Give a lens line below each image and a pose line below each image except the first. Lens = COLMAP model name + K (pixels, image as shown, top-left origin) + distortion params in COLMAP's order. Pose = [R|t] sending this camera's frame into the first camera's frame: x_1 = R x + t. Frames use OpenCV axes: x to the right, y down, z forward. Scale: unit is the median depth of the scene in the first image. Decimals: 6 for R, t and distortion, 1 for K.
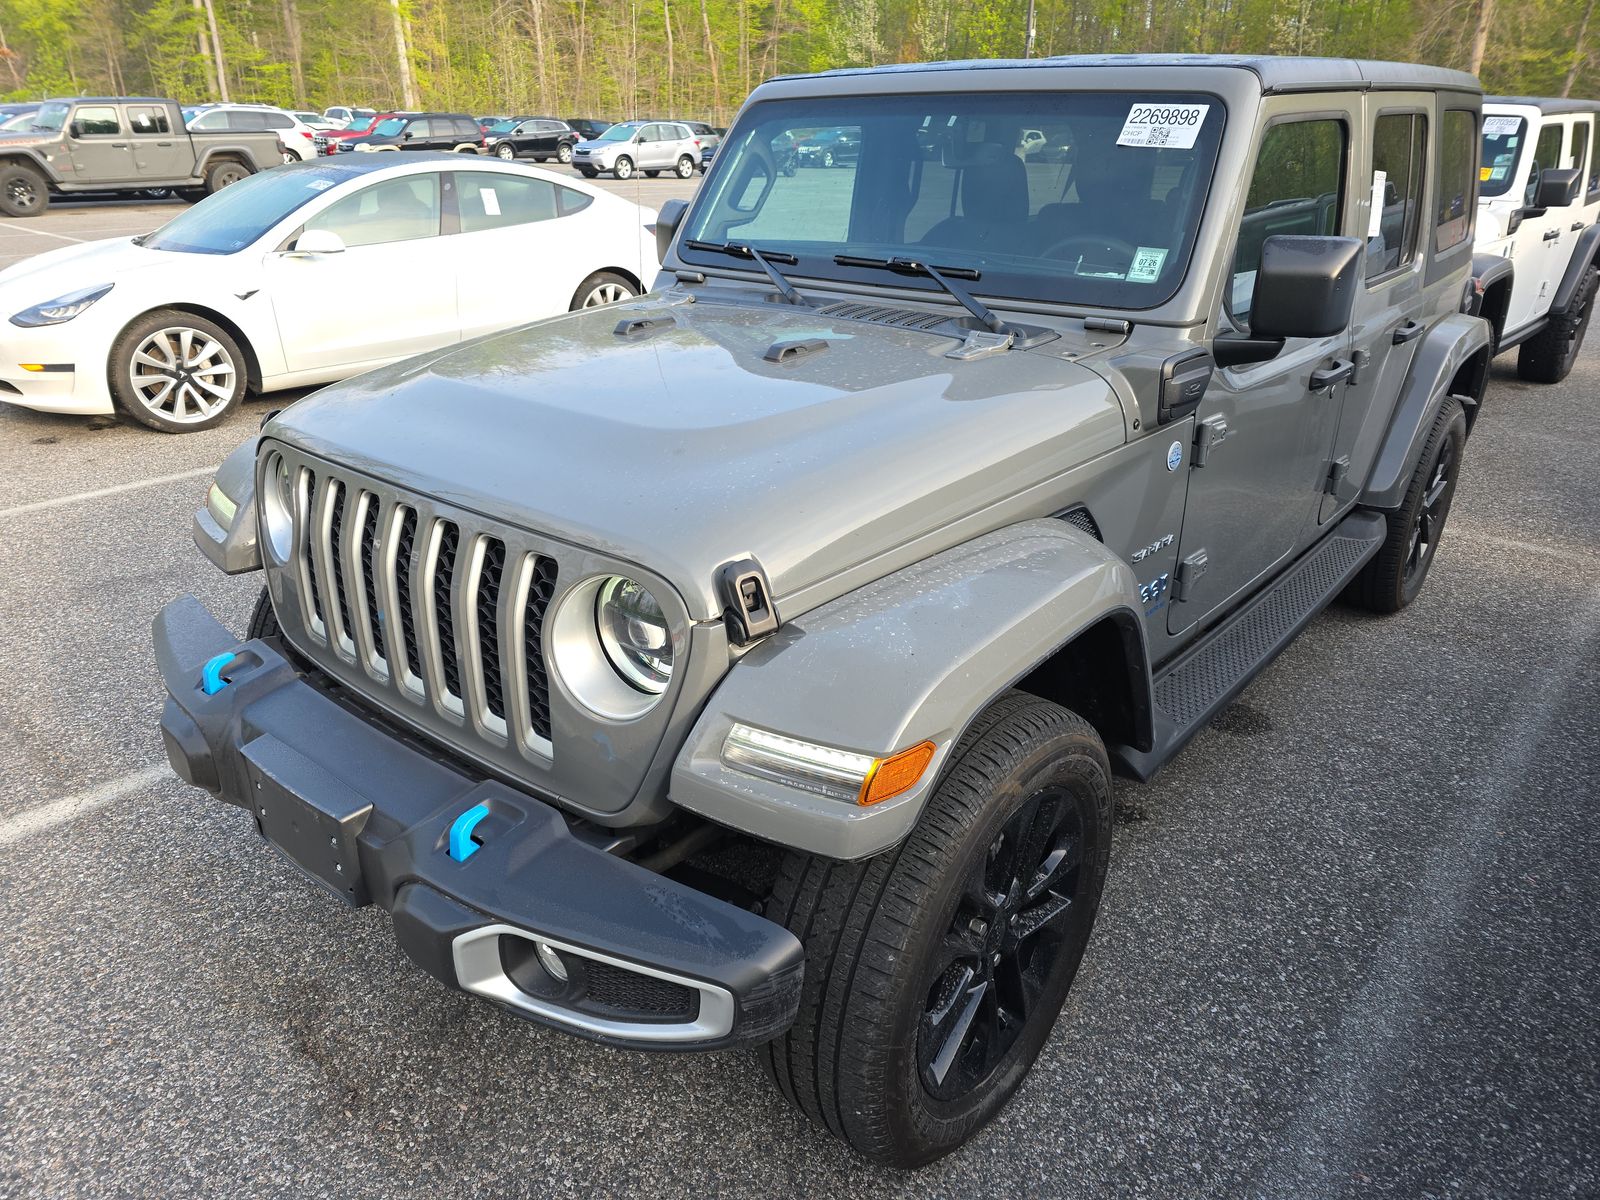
lens RADIAL K [[1077.2, 0, 802.7], [0, 1077.2, 563.3], [0, 0, 1]] dist [0.062085, -0.050995]
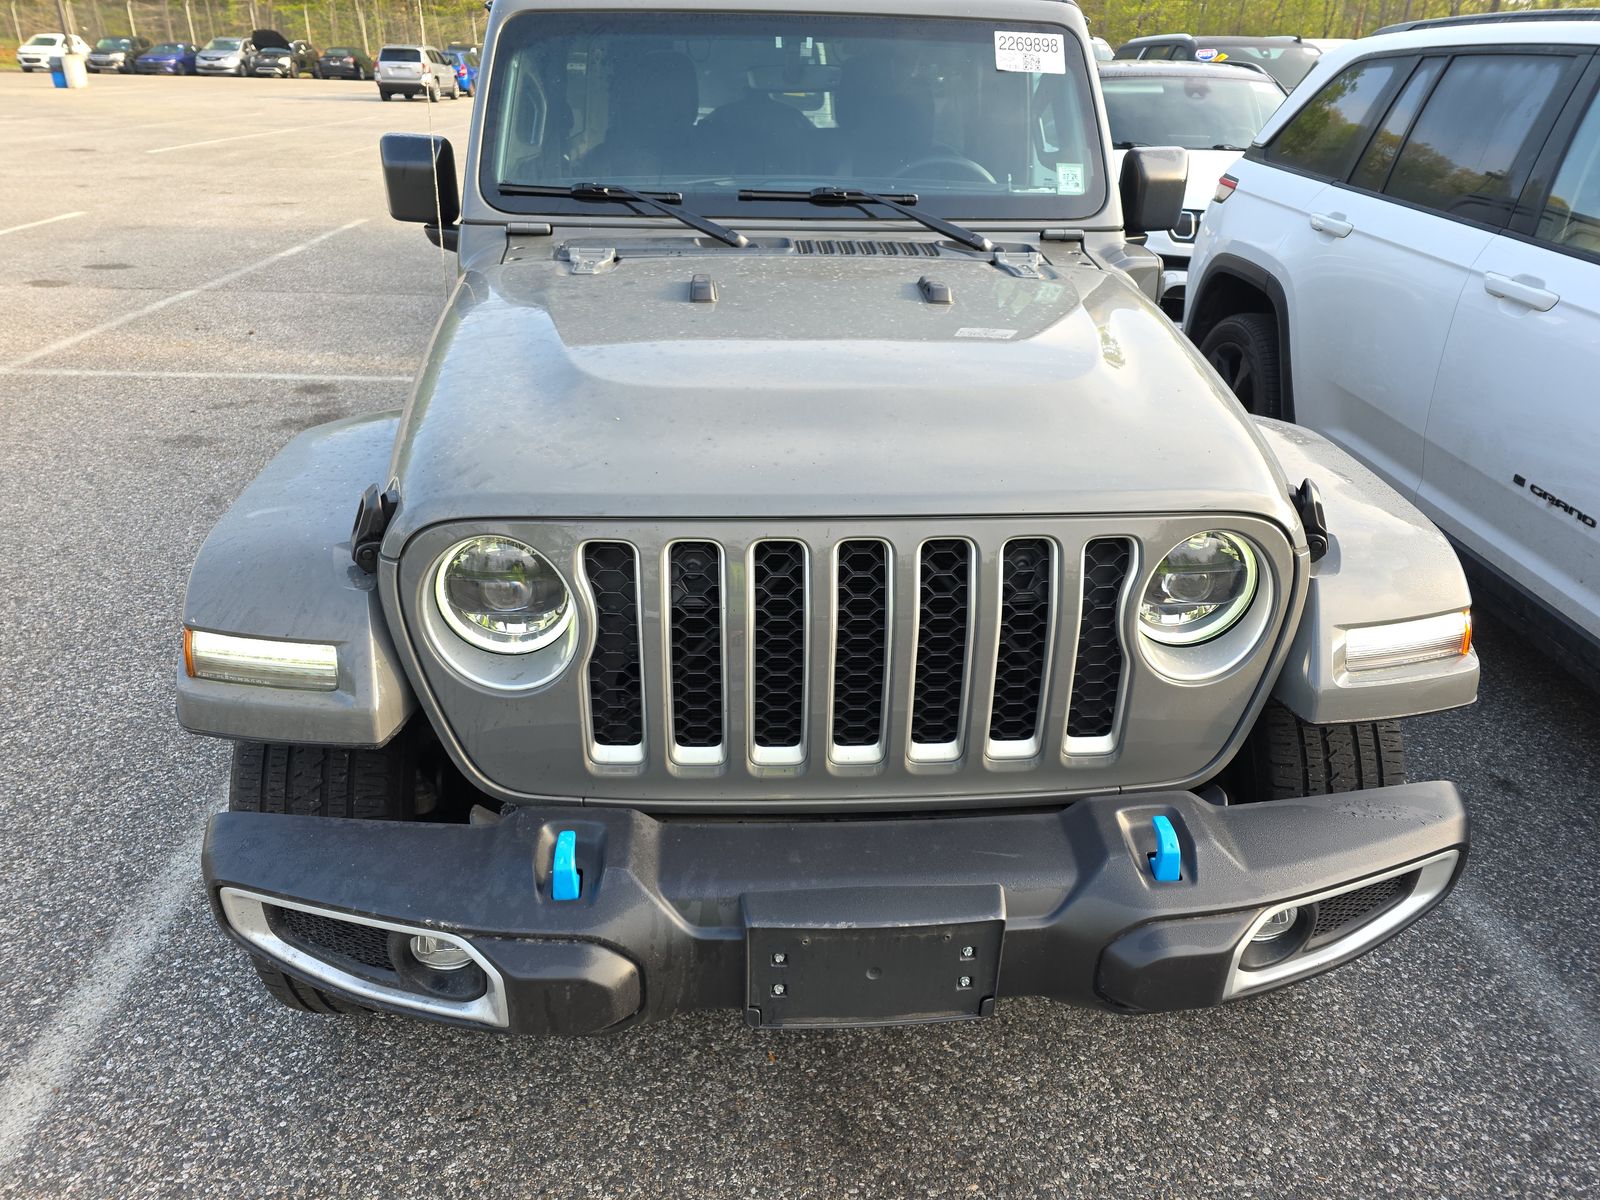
lens RADIAL K [[1075.5, 0, 800.7], [0, 1075.5, 545.0], [0, 0, 1]] dist [0.046456, -0.036765]
pose [[0.731385, -0.273141, 0.624876, -0.780885], [0.239471, 0.960802, 0.139690, -0.148916], [-0.638537, 0.047472, 0.768126, 0.372030]]
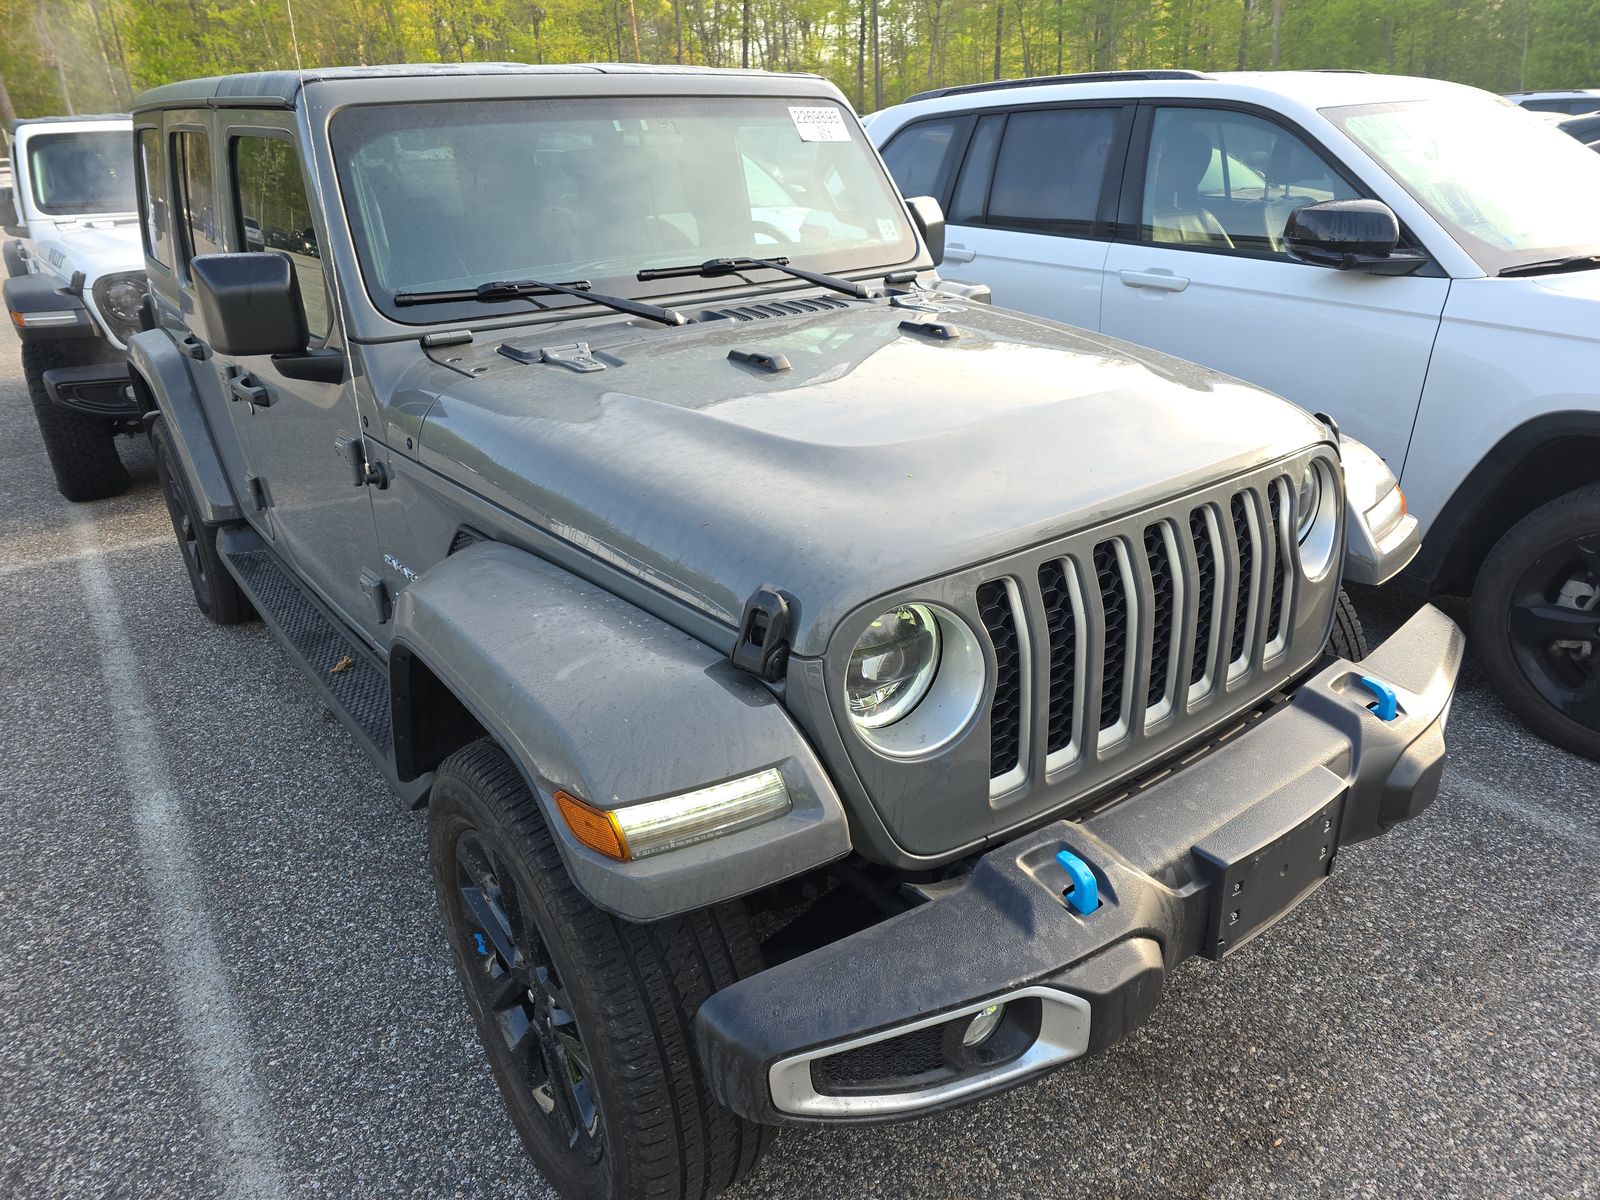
lens RADIAL K [[1075.5, 0, 800.7], [0, 1075.5, 545.0], [0, 0, 1]] dist [0.046456, -0.036765]
pose [[0.245942, -0.362470, 0.898960, -1.119085], [0.392805, 0.885148, 0.249435, -0.338919], [-0.886124, 0.291770, 0.360075, 0.827848]]
